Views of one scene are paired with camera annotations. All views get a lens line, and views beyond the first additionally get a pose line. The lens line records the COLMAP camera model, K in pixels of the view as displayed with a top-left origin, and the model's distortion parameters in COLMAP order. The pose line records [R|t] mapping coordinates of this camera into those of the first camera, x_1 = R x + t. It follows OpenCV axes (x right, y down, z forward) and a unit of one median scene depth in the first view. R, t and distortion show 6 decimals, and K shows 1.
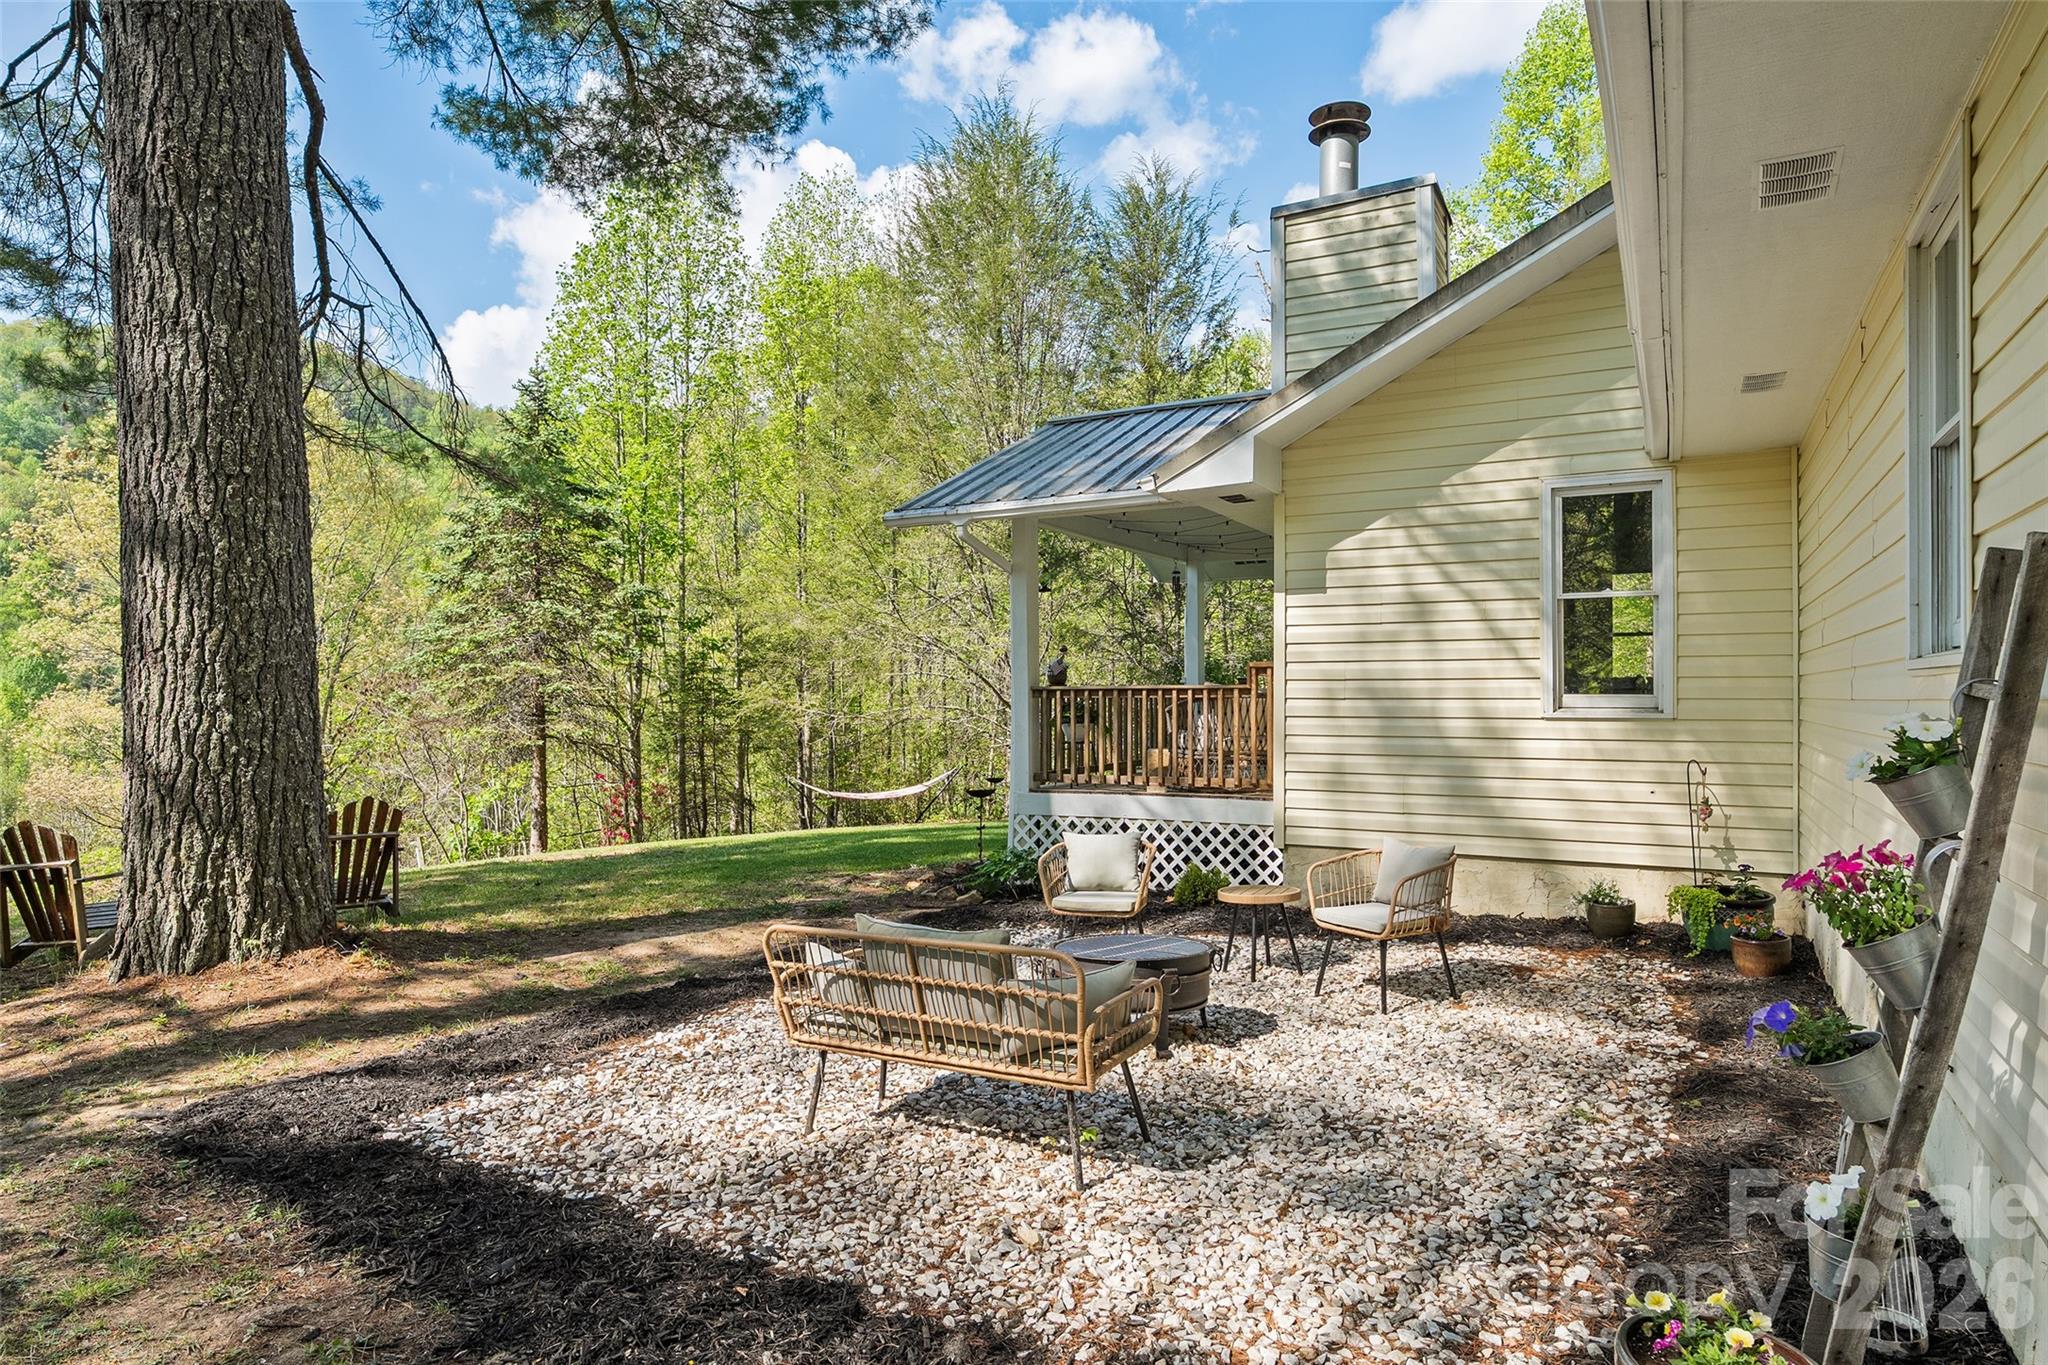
lens RADIAL K [[1223.0, 0, 1024.2], [0, 1223.0, 686.6], [0, 0, 1]] dist [0.000572, 0.000354]
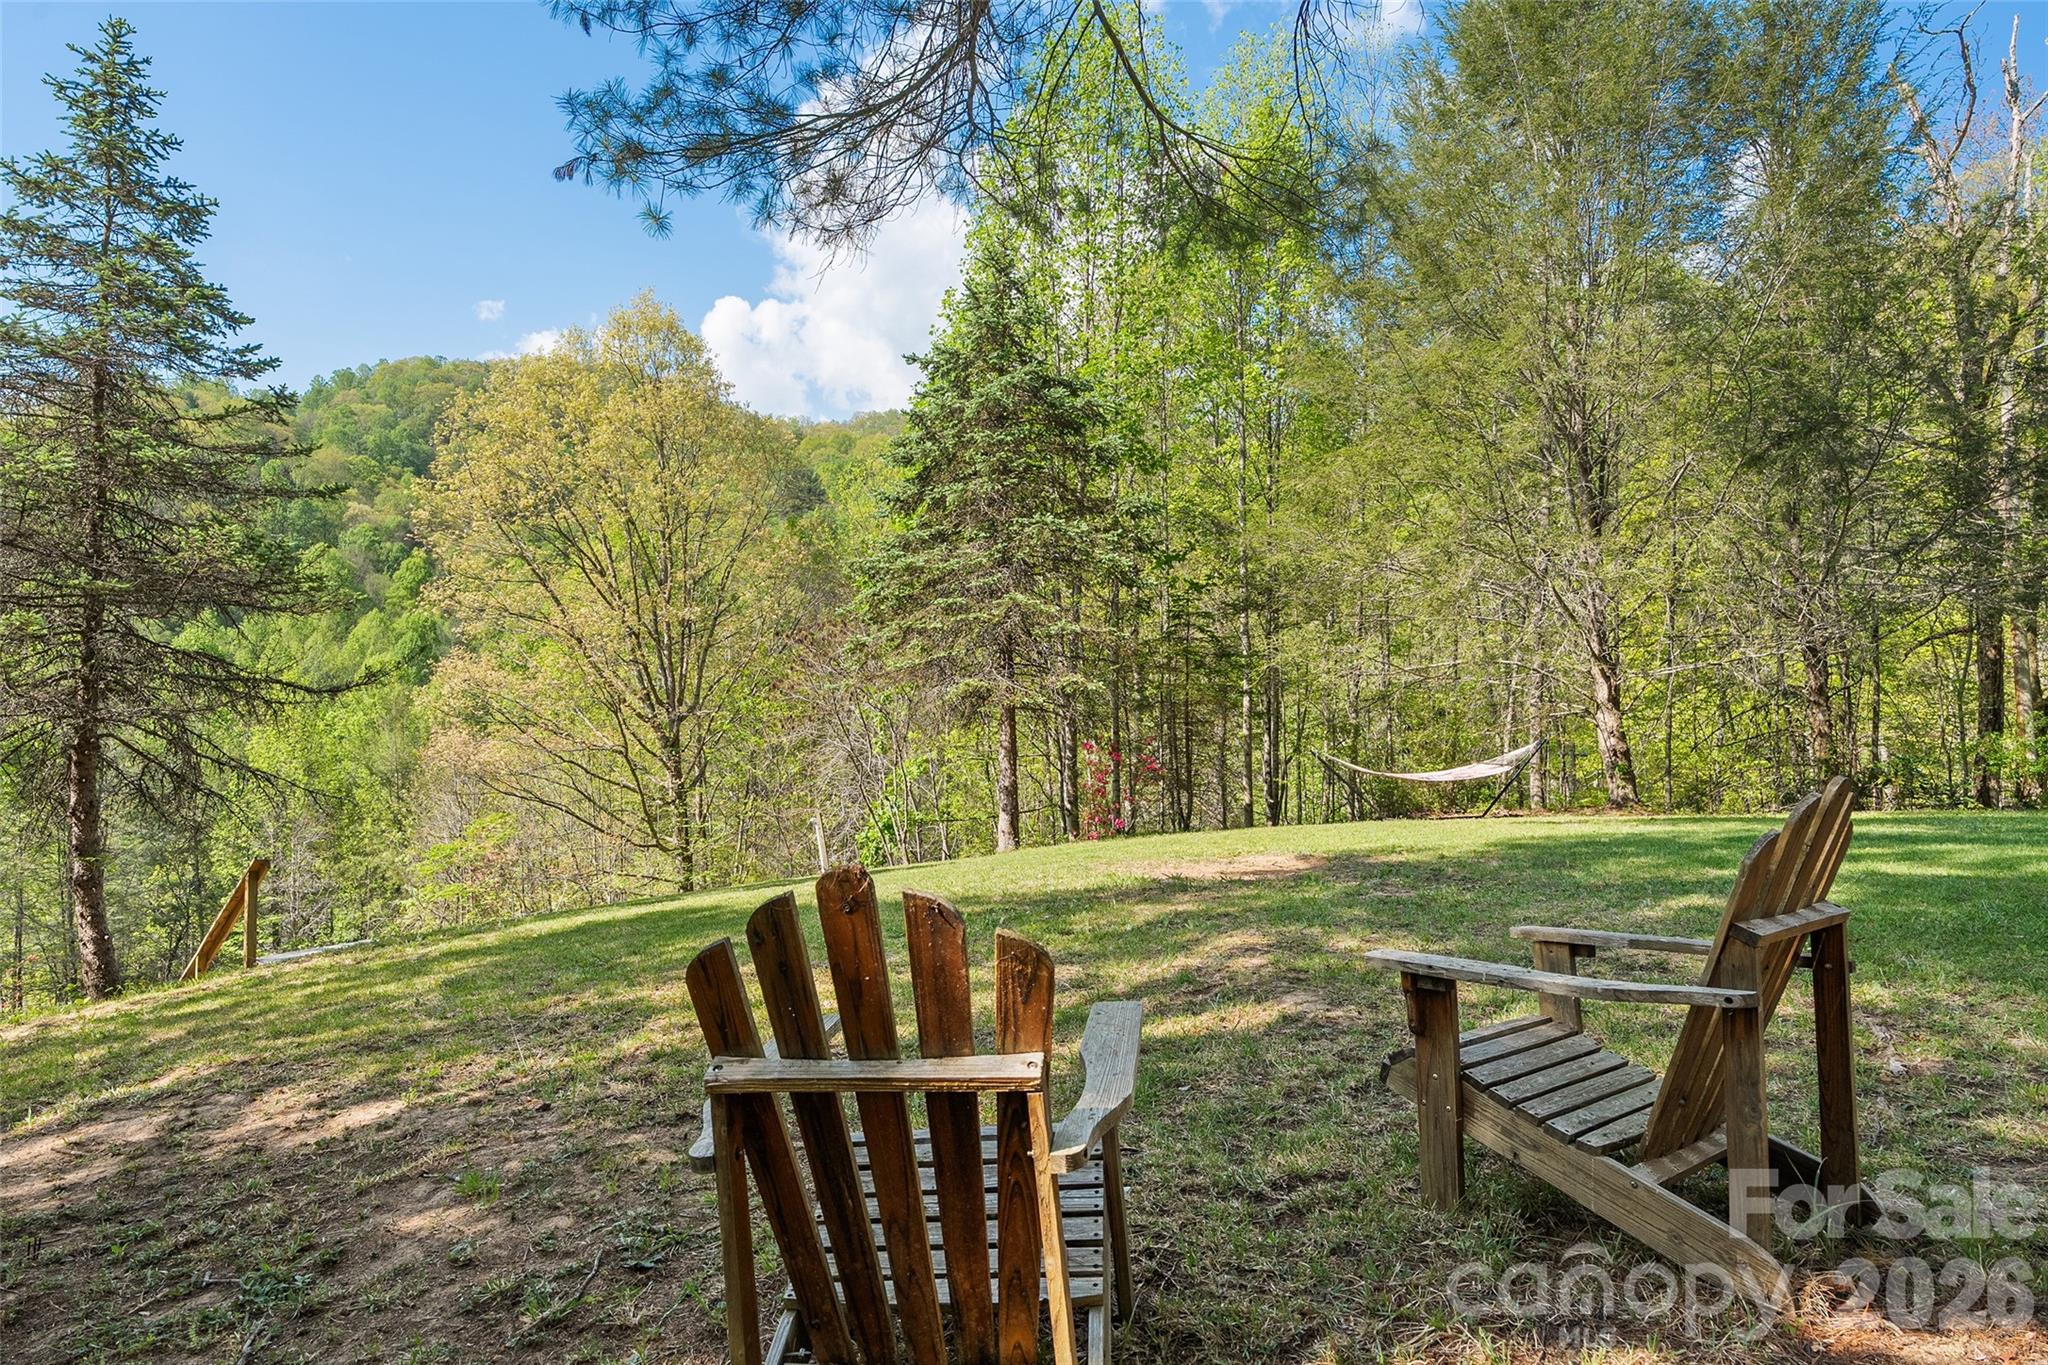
lens RADIAL K [[1180.1, 0, 1023.6], [0, 1180.1, 679.1], [0, 0, 1]] dist [0.000041, -0.000004]
pose [[0.979649, 0.002771, -0.200700, -0.233666], [-0.000940, 0.999957, 0.009218, 0.023301], [0.200717, -0.008842, 0.979609, 0.252720]]
